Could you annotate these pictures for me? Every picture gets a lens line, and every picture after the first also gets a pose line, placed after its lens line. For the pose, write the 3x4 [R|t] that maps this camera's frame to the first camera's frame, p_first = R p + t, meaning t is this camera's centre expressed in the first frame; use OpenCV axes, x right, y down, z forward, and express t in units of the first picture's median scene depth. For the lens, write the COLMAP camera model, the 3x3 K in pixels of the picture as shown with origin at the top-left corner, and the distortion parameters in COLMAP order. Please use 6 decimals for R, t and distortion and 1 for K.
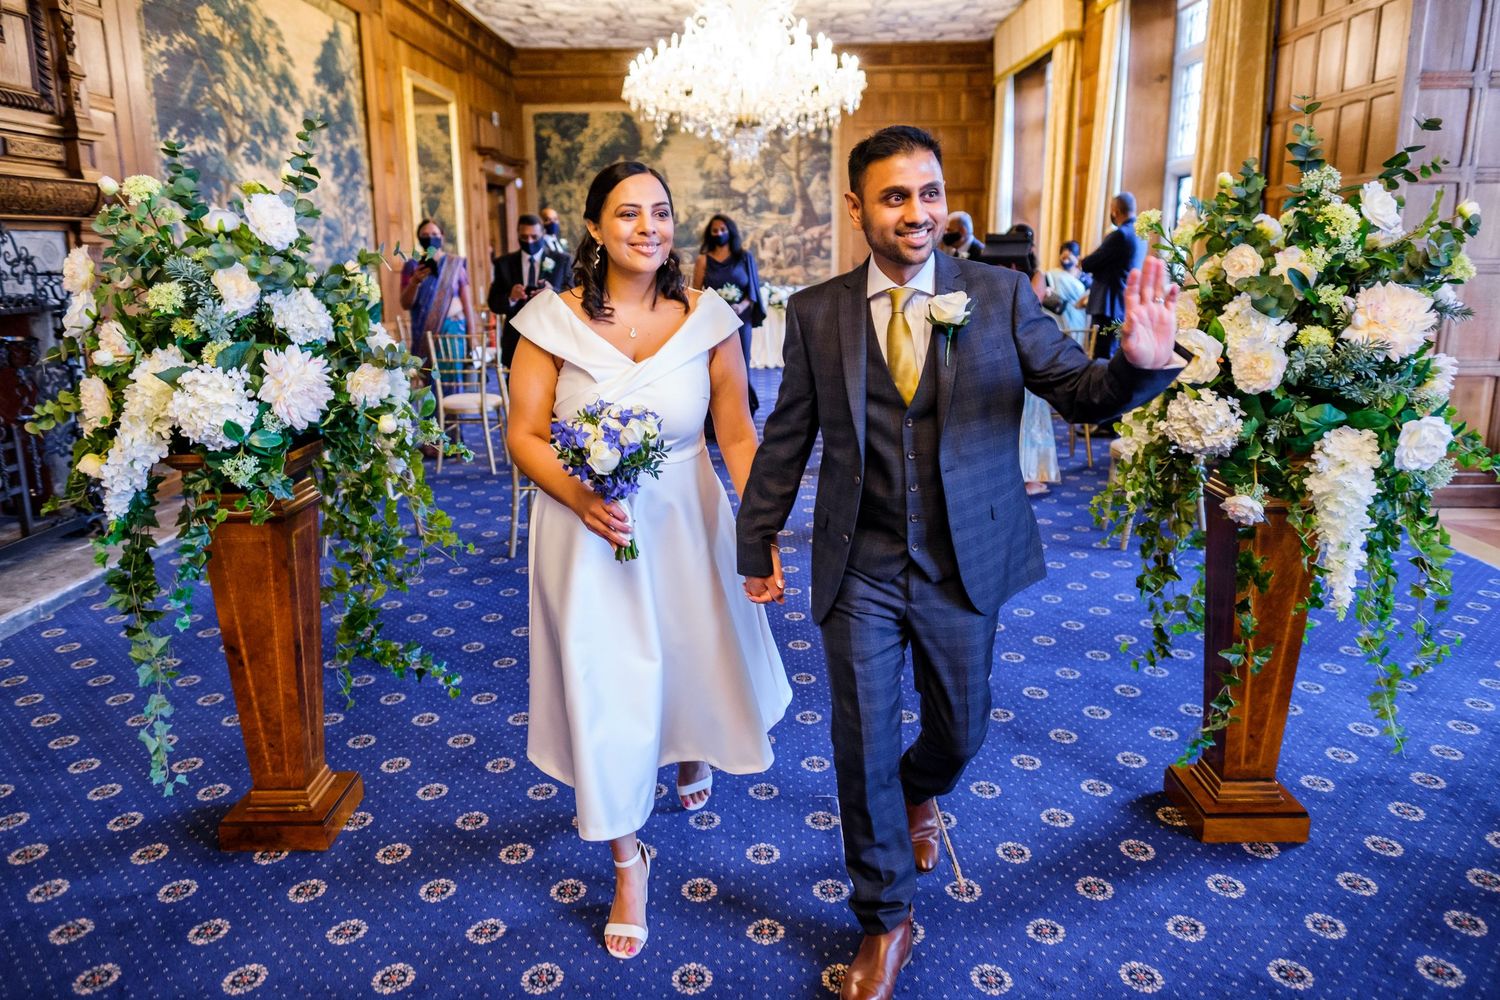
lens RADIAL K [[1057.3, 0, 760.9], [0, 1057.3, 522.4], [0, 0, 1]] dist [-0.007551, 0.005437]
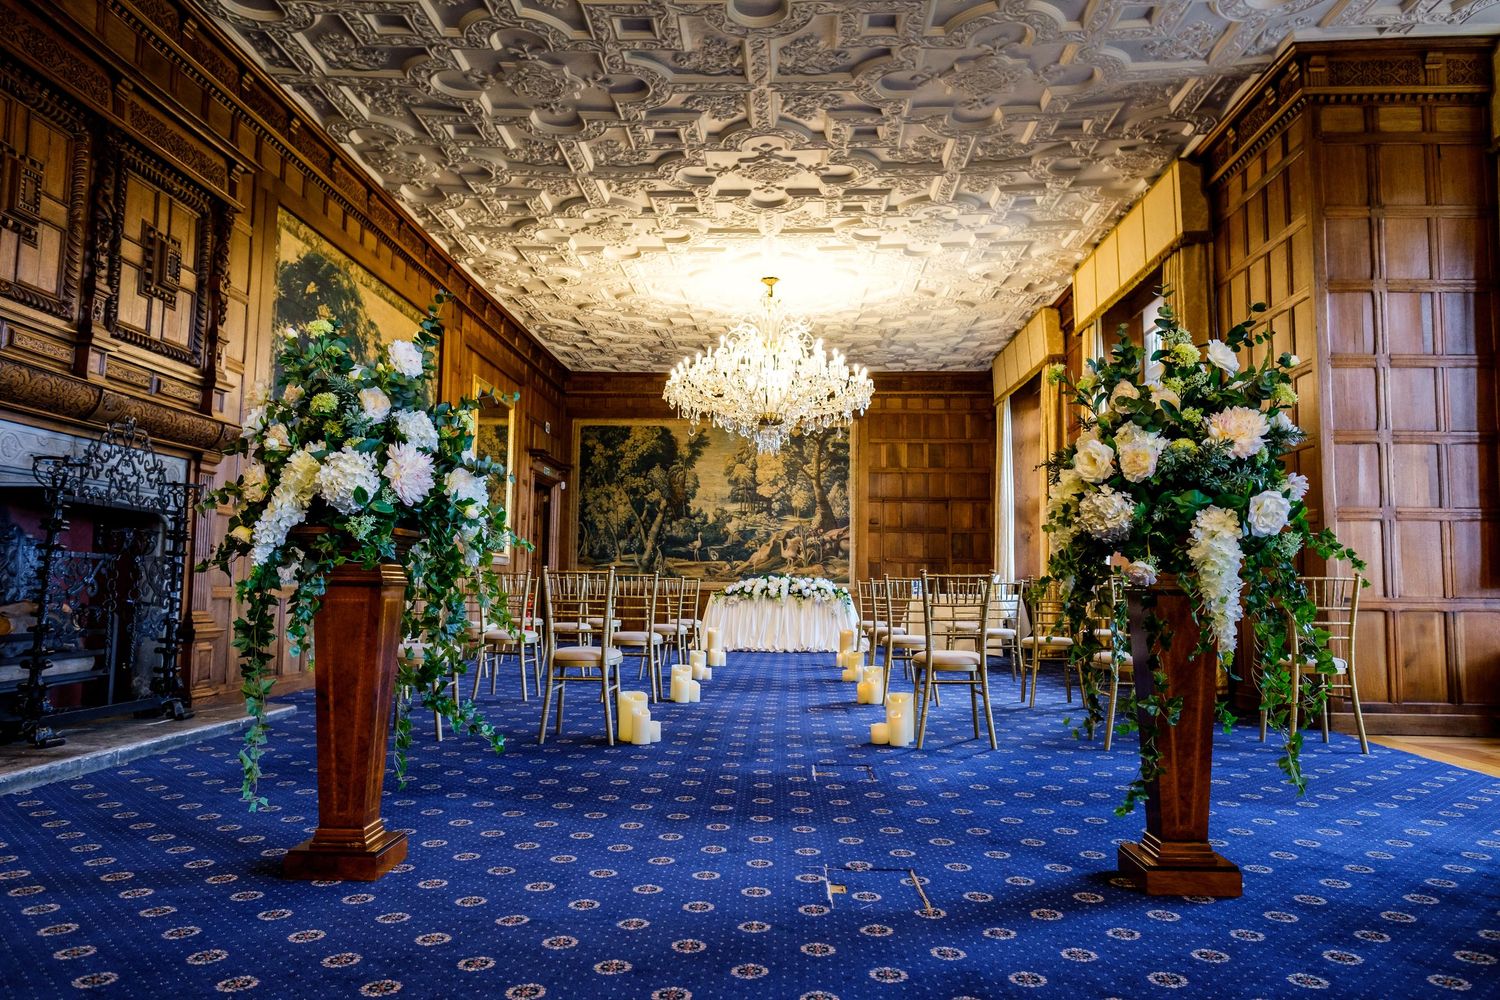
lens RADIAL K [[1057.3, 0, 760.9], [0, 1057.3, 522.4], [0, 0, 1]] dist [-0.007551, 0.005437]
pose [[0.999525, 0.017700, -0.025241, 0.014083], [-0.024506, 0.952937, -0.302177, 0.136682], [0.018704, 0.302652, 0.952918, -0.098295]]
